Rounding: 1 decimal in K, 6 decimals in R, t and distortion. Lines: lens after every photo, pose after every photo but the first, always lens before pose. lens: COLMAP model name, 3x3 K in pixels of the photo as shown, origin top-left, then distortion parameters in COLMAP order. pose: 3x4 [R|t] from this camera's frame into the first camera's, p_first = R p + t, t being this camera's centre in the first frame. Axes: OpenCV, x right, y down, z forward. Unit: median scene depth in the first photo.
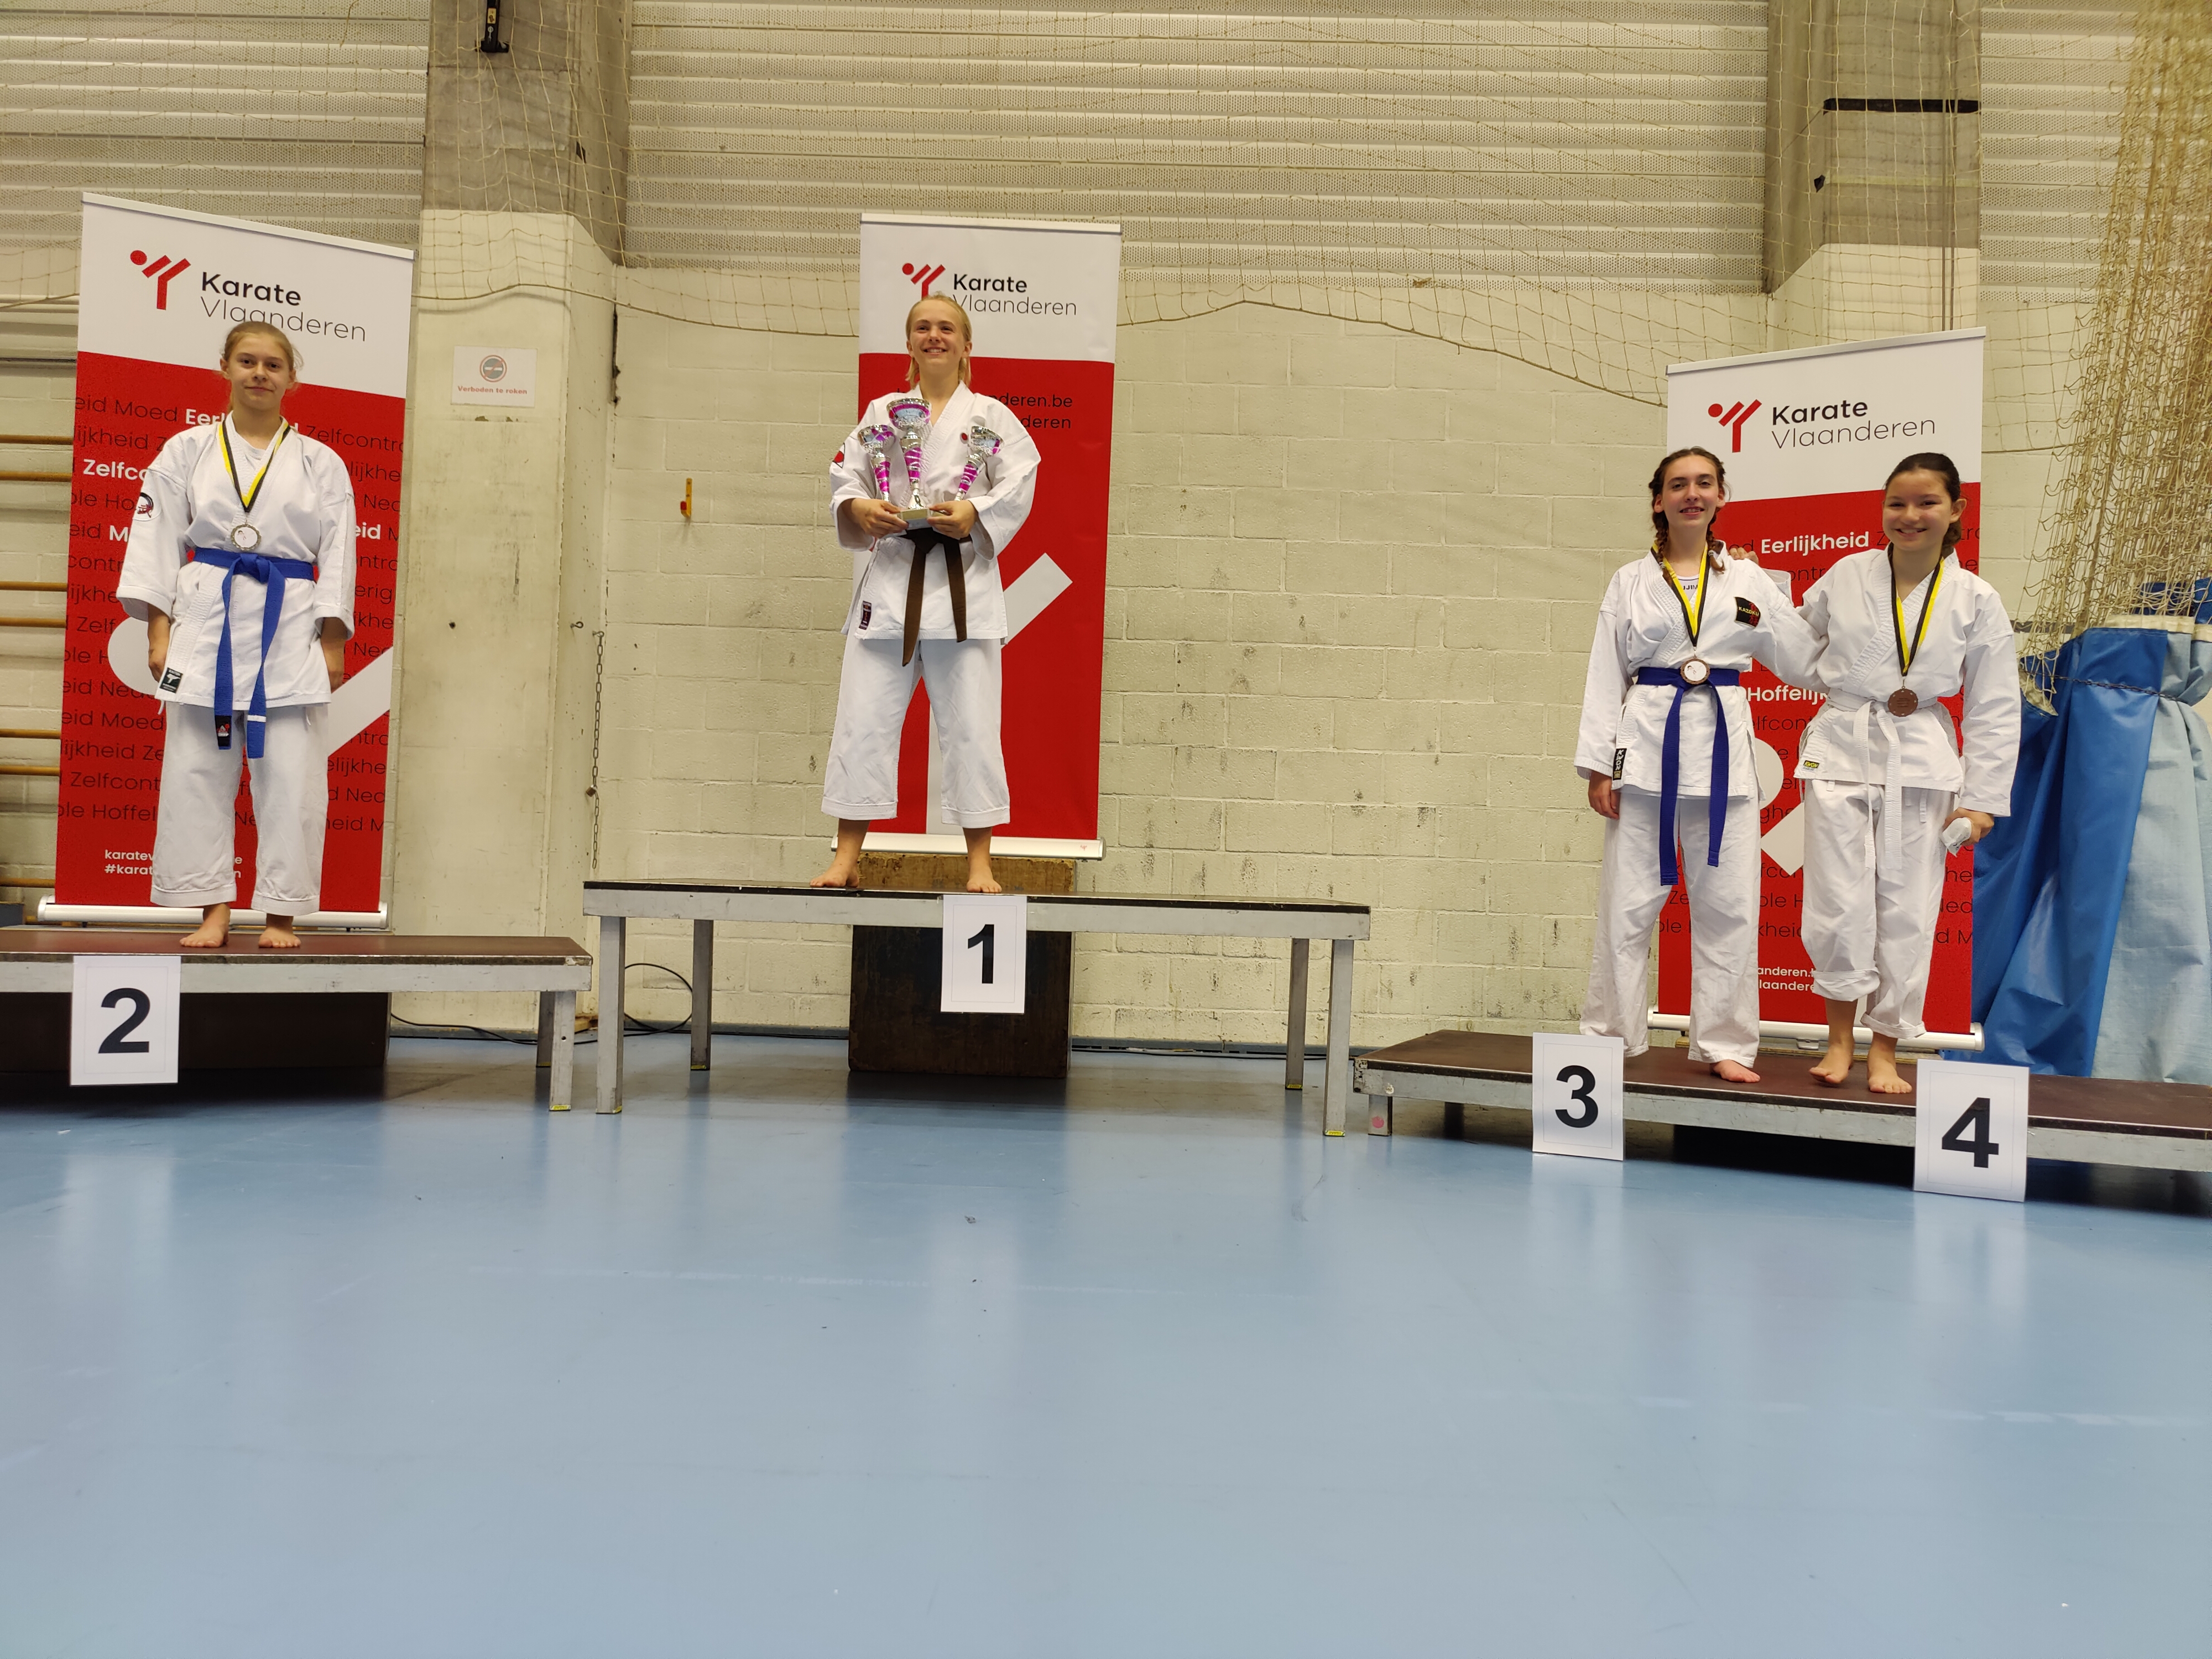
lens RADIAL K [[1679.0, 0, 1110.9], [0, 1679.0, 840.6], [0, 0, 1]] dist [0.035514, -0.059164]
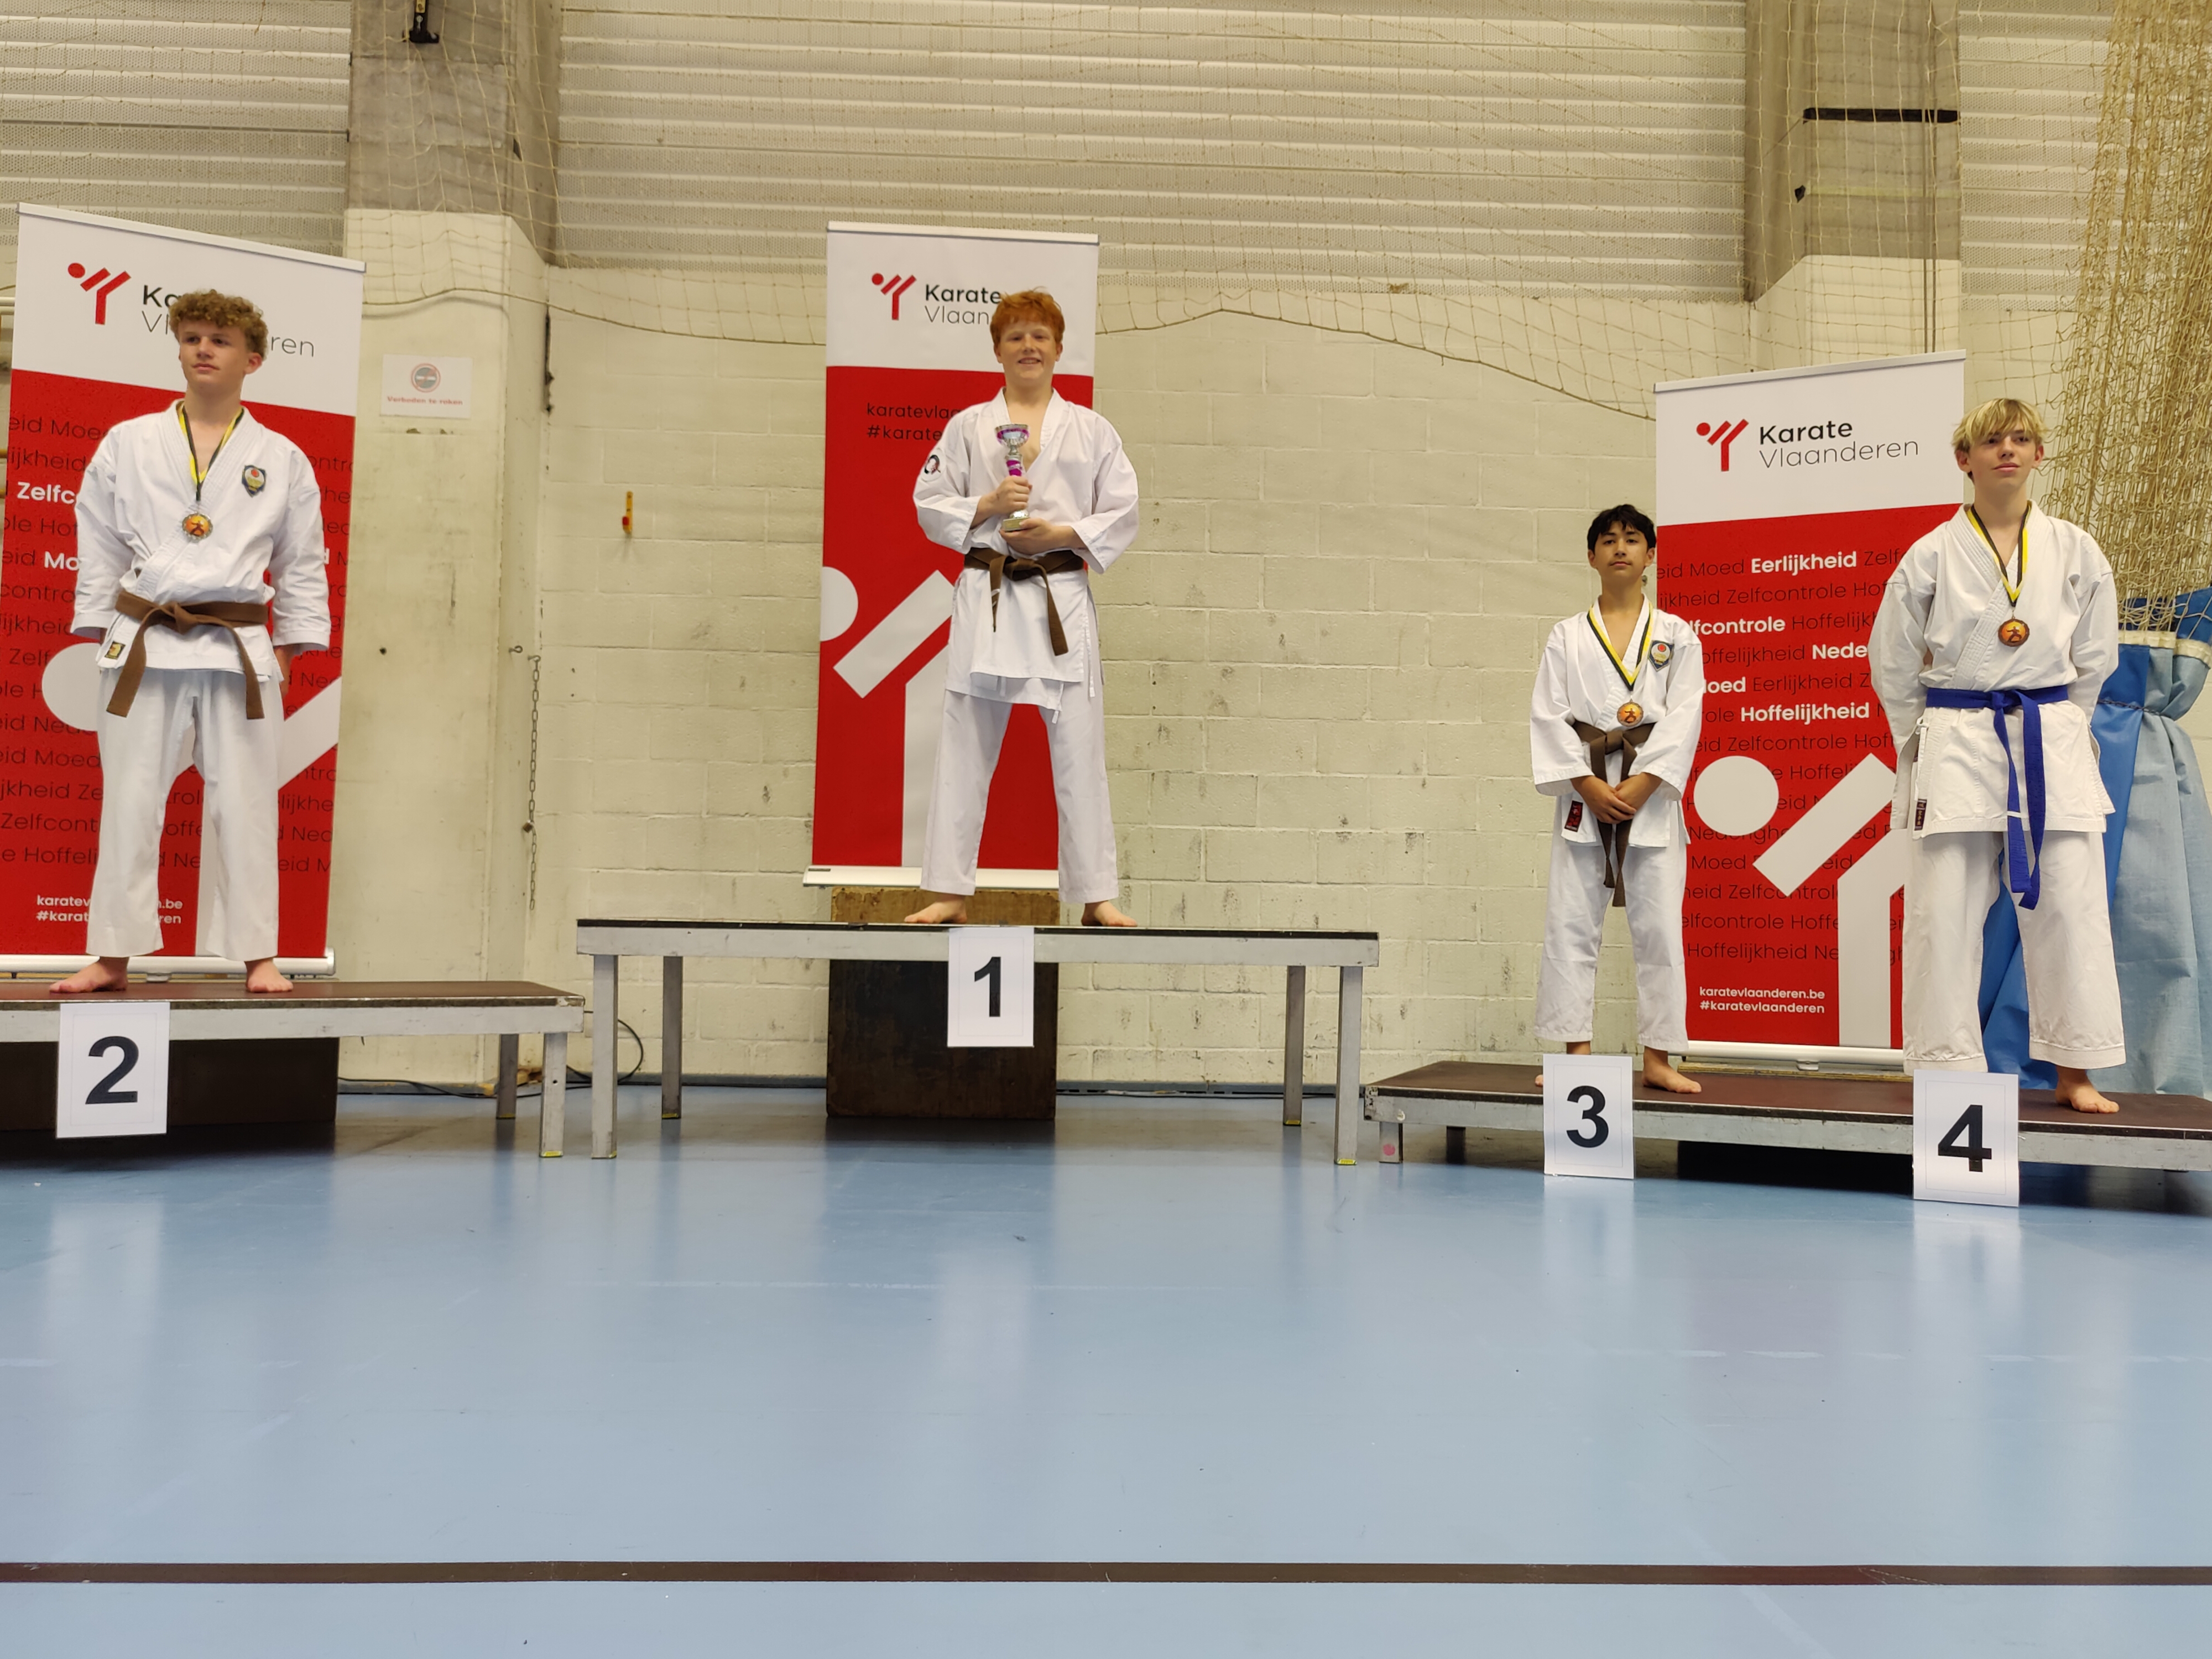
lens RADIAL K [[1936.3, 0, 1142.1], [0, 1936.3, 838.3], [0, 0, 1]] dist [0.026171, -0.034477]
pose [[0.997706, -0.013289, 0.066376, -0.043934], [0.014584, 0.999712, -0.019066, 0.002583], [-0.066104, 0.019990, 0.997612, -0.098806]]
